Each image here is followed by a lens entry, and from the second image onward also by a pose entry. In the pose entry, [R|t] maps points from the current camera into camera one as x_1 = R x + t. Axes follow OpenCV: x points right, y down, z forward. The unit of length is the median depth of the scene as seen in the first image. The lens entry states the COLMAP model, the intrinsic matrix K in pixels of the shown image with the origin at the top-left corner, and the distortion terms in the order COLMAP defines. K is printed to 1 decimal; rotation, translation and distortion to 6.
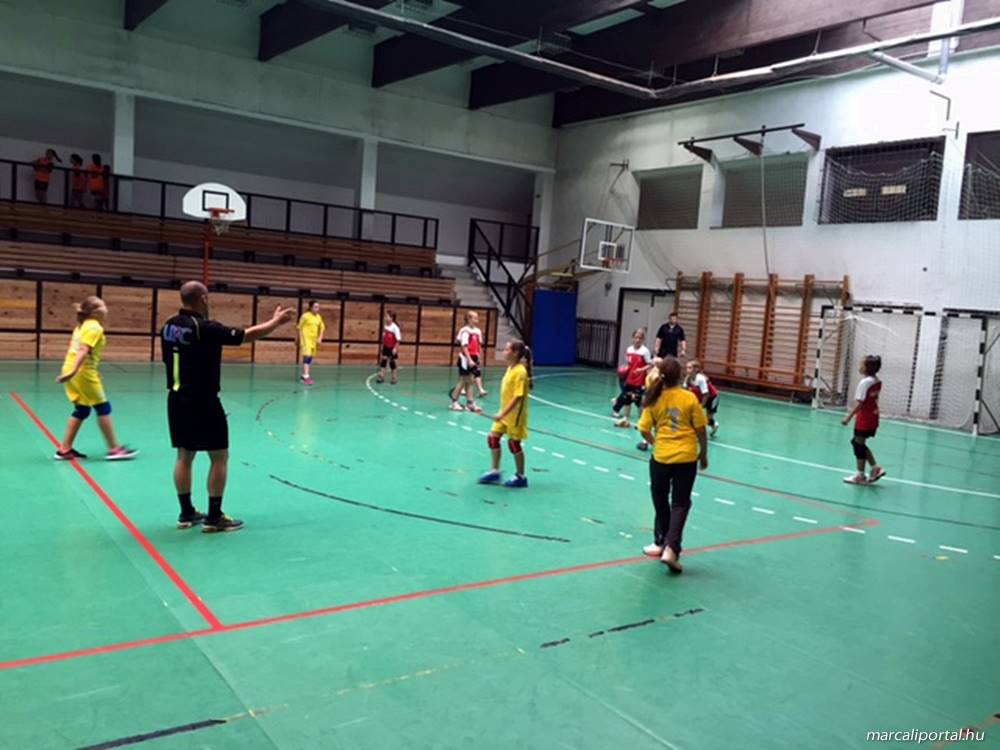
lens RADIAL K [[854.3, 0, 501.8], [0, 854.3, 376.4], [0, 0, 1]] dist [0.089323, -0.112882]
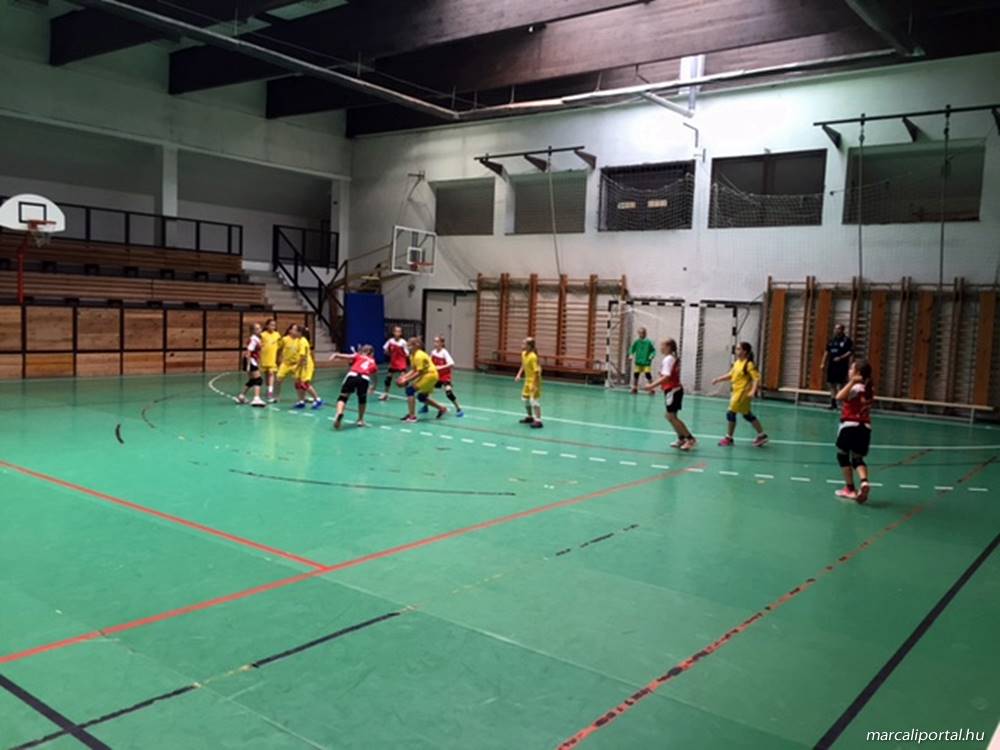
lens RADIAL K [[854.3, 0, 501.0], [0, 854.3, 373.6], [0, 0, 1]] dist [0.089323, -0.112882]
pose [[0.957202, -0.055984, 0.283955, -0.094486], [0.056051, 0.998397, 0.007897, 0.000119], [-0.283942, 0.008356, 0.958805, -0.072509]]
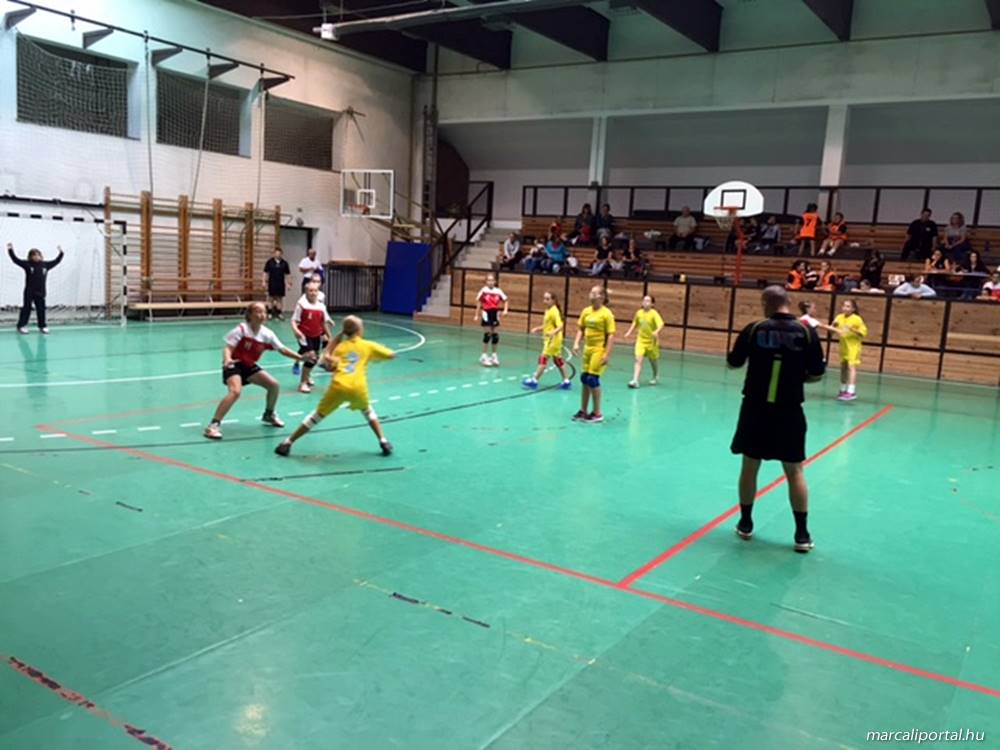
lens RADIAL K [[854.3, 0, 501.0], [0, 854.3, 375.4], [0, 0, 1]] dist [0.089323, -0.112882]
pose [[0.359161, 0.074500, -0.930297, 0.881397], [-0.117983, 0.992436, 0.033926, 0.006358], [0.925788, 0.097574, 0.365234, 0.634962]]
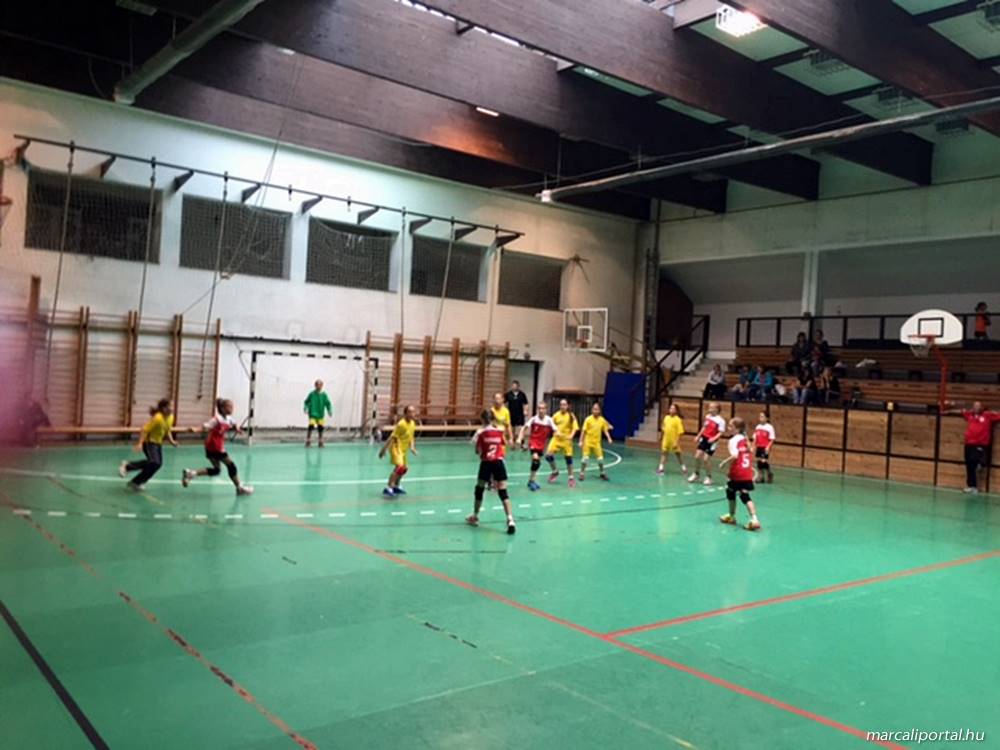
lens RADIAL K [[854.3, 0, 507.0], [0, 854.3, 372.4], [0, 0, 1]] dist [0.089323, -0.112882]
pose [[0.058916, -0.072891, -0.995598, 0.991444], [-0.141277, 0.986684, -0.080599, 0.006493], [0.988215, 0.145404, 0.047834, 0.704821]]
